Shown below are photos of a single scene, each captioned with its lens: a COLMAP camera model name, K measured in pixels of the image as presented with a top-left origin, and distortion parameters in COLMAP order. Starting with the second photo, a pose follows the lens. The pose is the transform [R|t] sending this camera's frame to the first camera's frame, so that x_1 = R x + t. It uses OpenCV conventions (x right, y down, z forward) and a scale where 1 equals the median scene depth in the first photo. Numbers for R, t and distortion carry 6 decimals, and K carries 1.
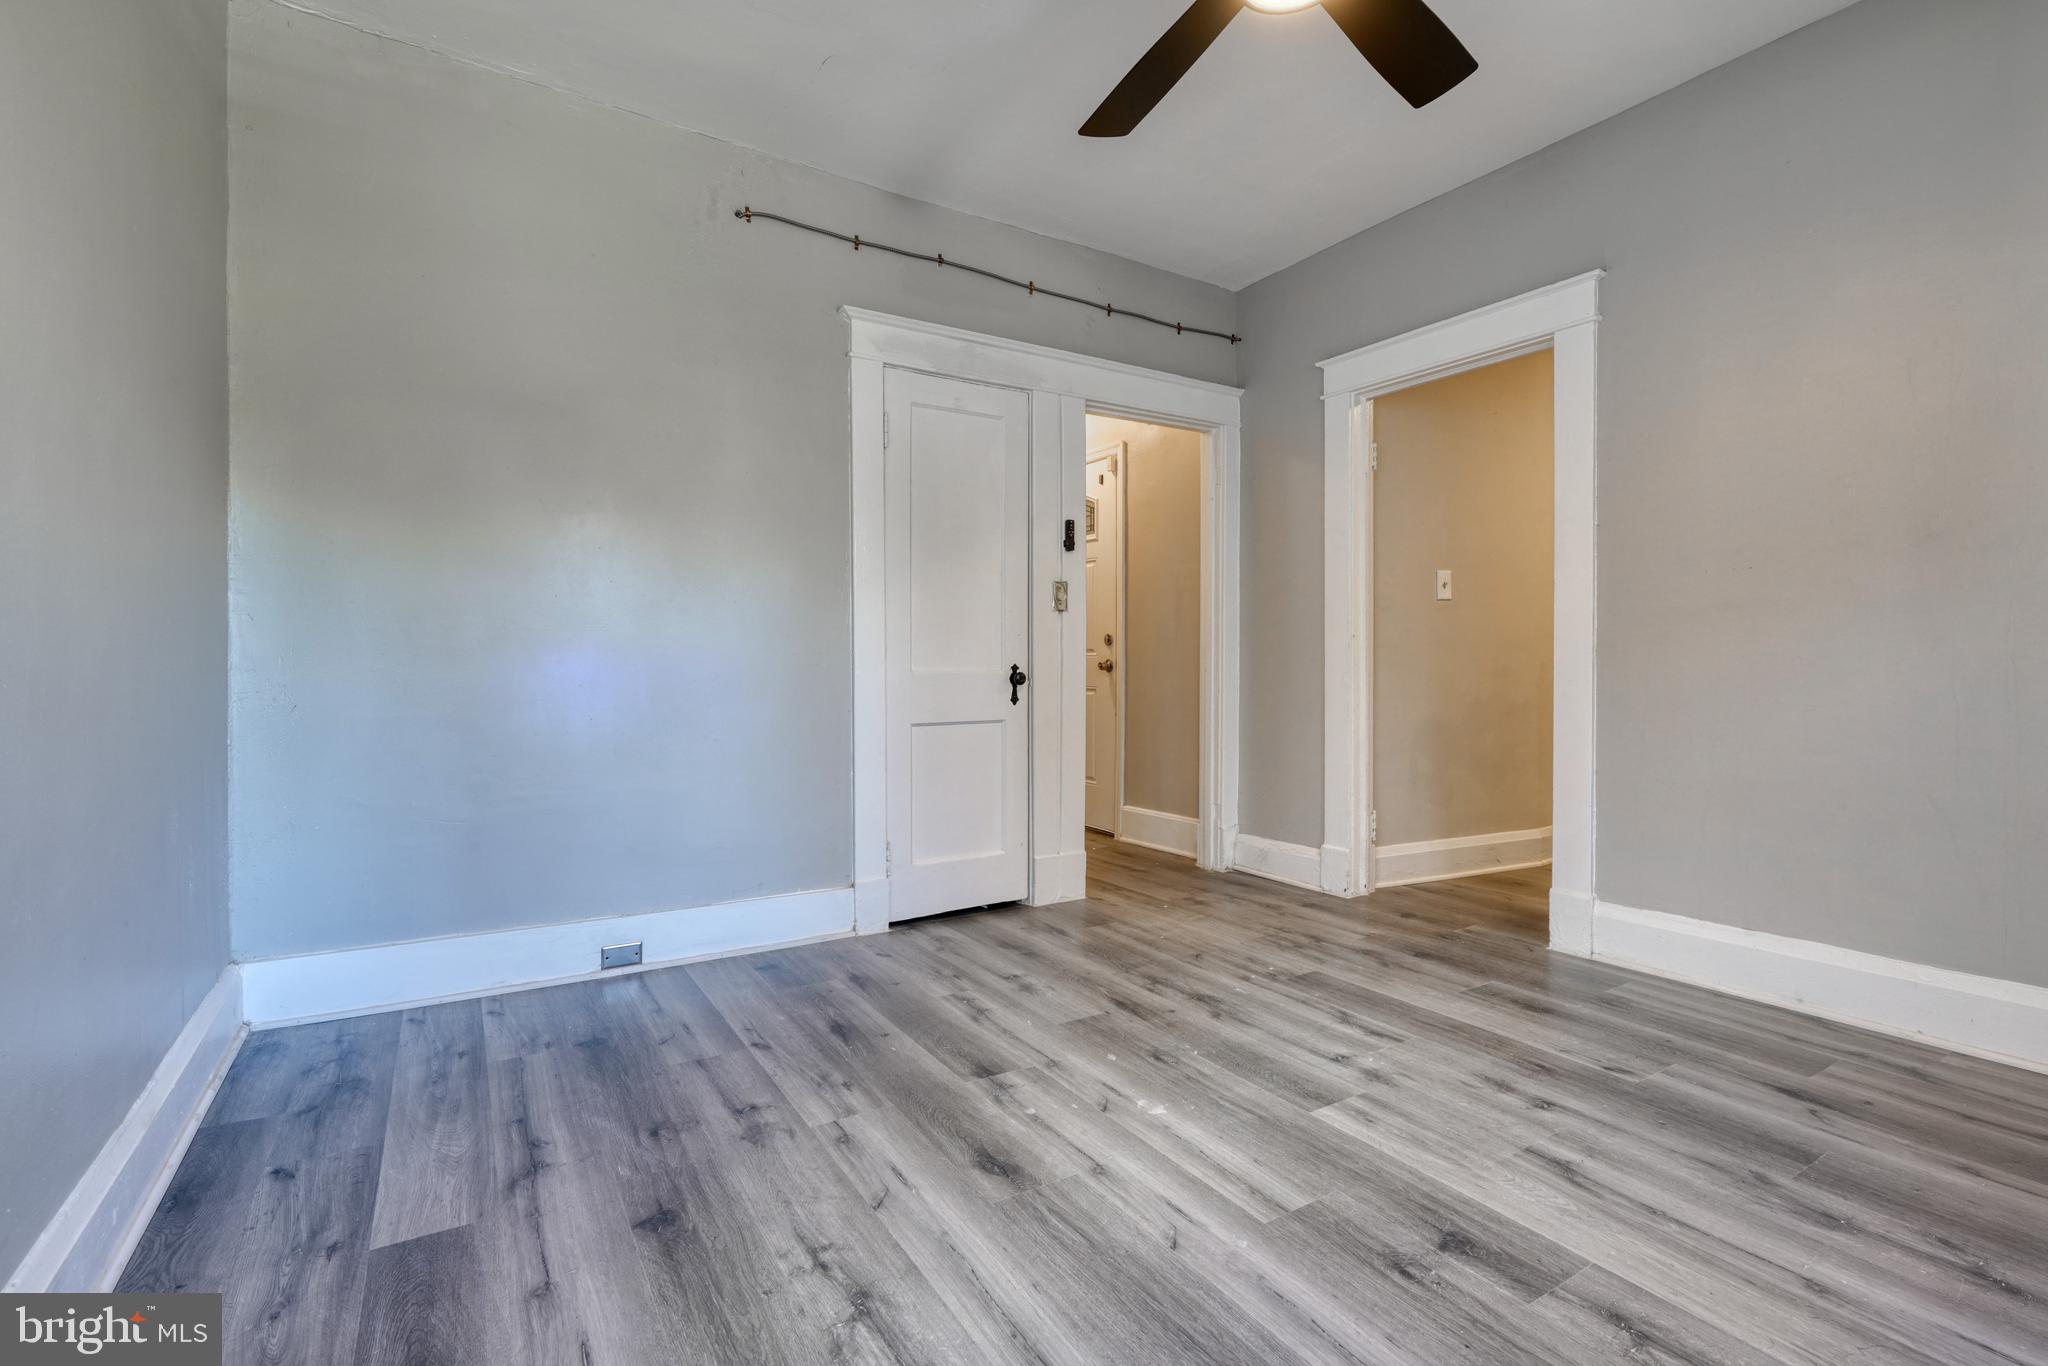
lens RADIAL K [[931.8, 0, 1012.0], [0, 931.8, 675.9], [0, 0, 1]] dist [-0.002569, 0.001513]
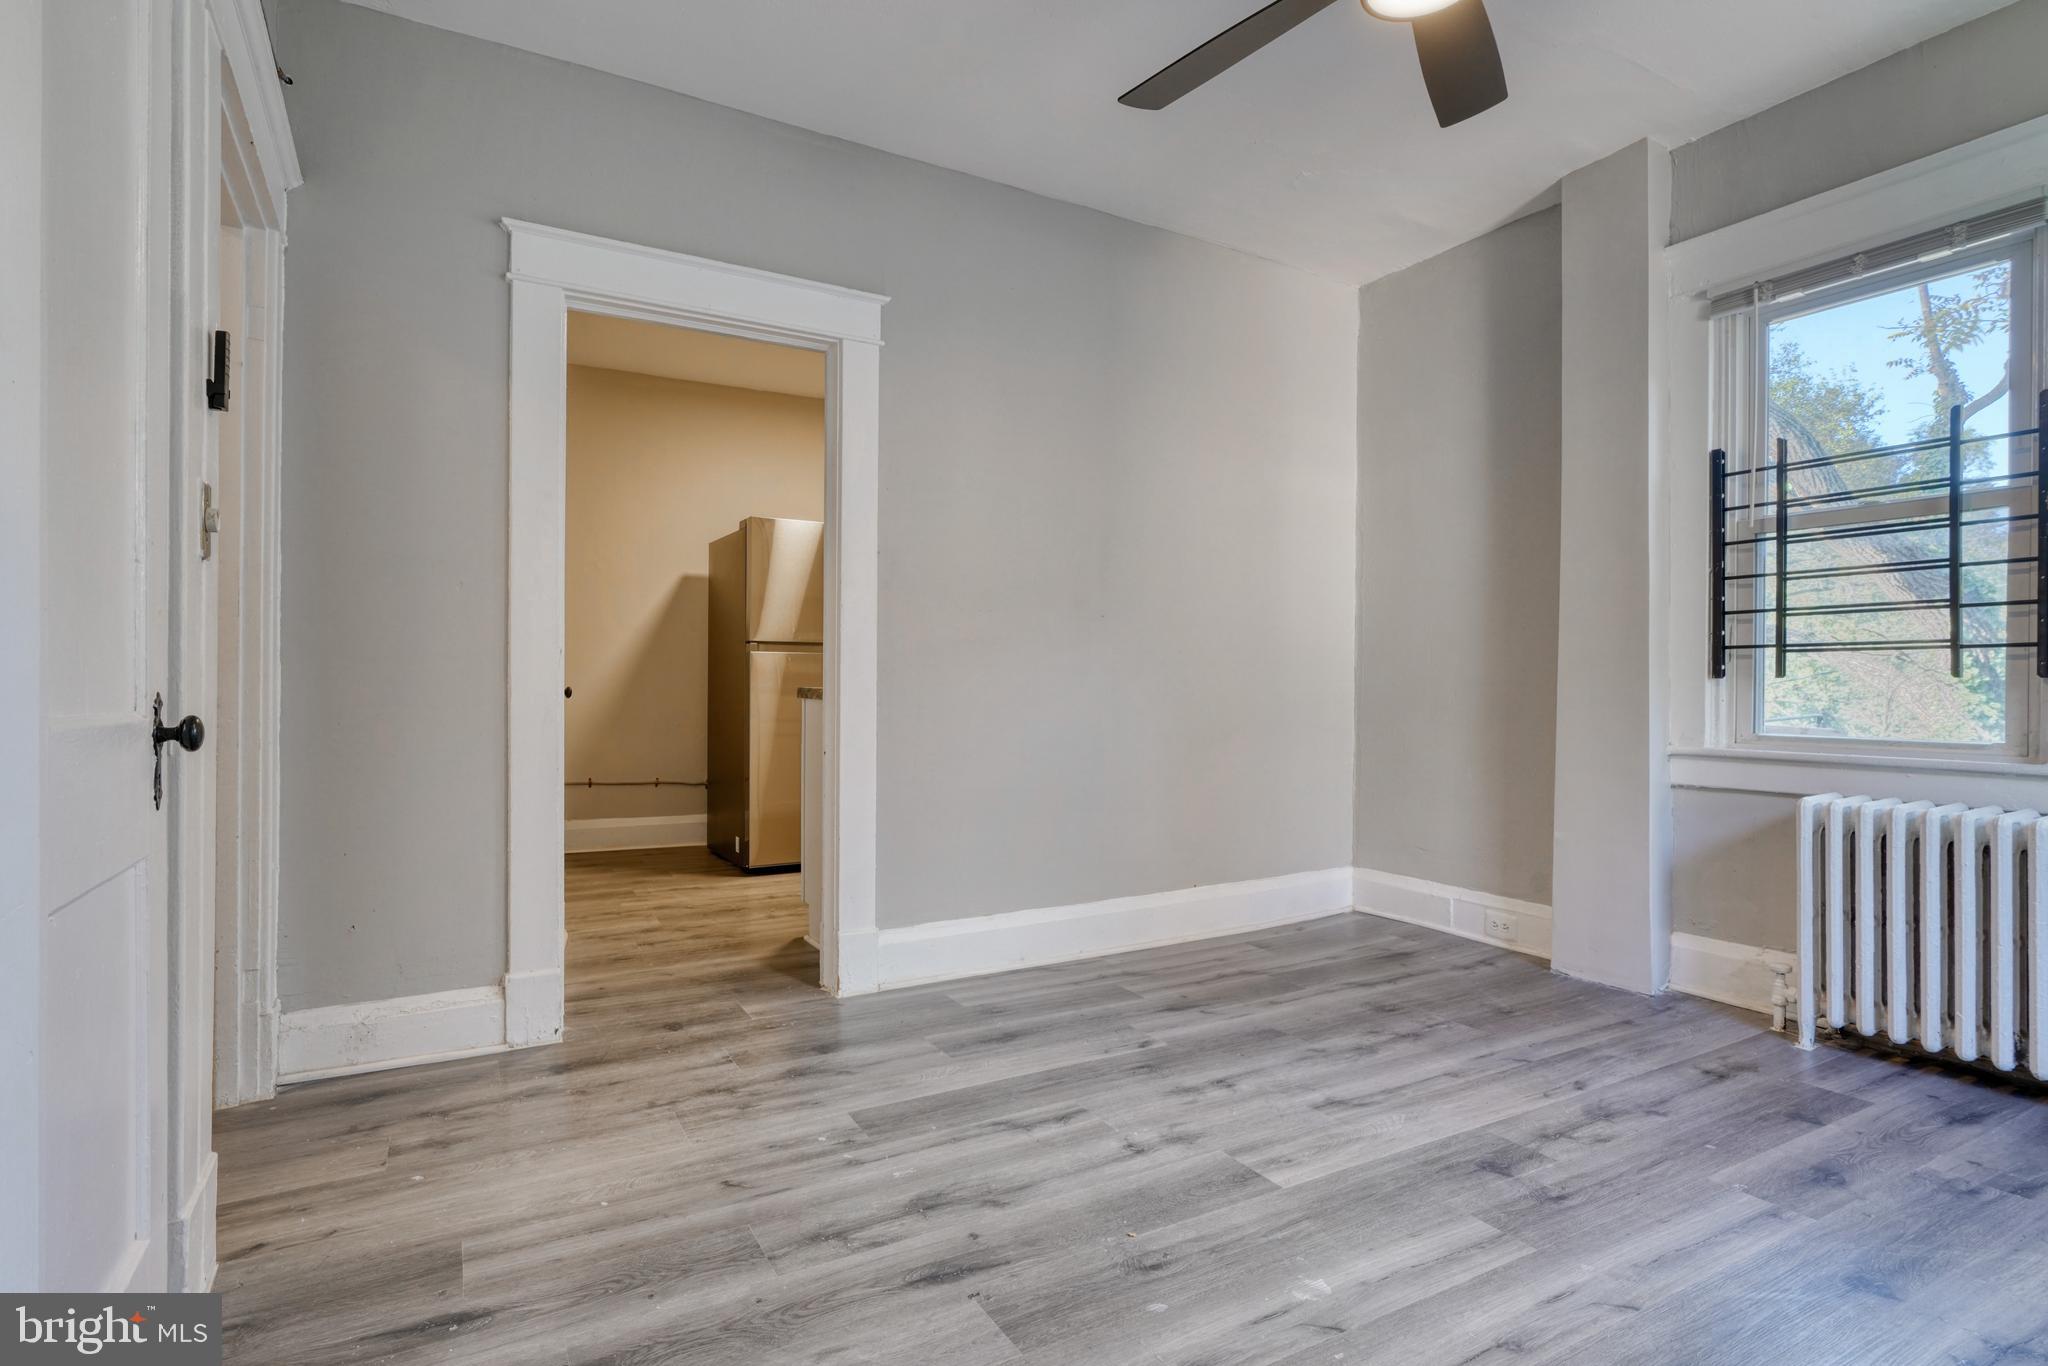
lens RADIAL K [[1023.9, 0, 1024.0], [0, 1023.9, 683.0], [0, 0, 1]] dist [-0.006968, 0.001029]
pose [[0.032530, 0.007432, 0.999443, -0.616511], [0.011170, 0.999907, -0.007799, -0.014079], [-0.999408, 0.011418, 0.032444, 1.096920]]
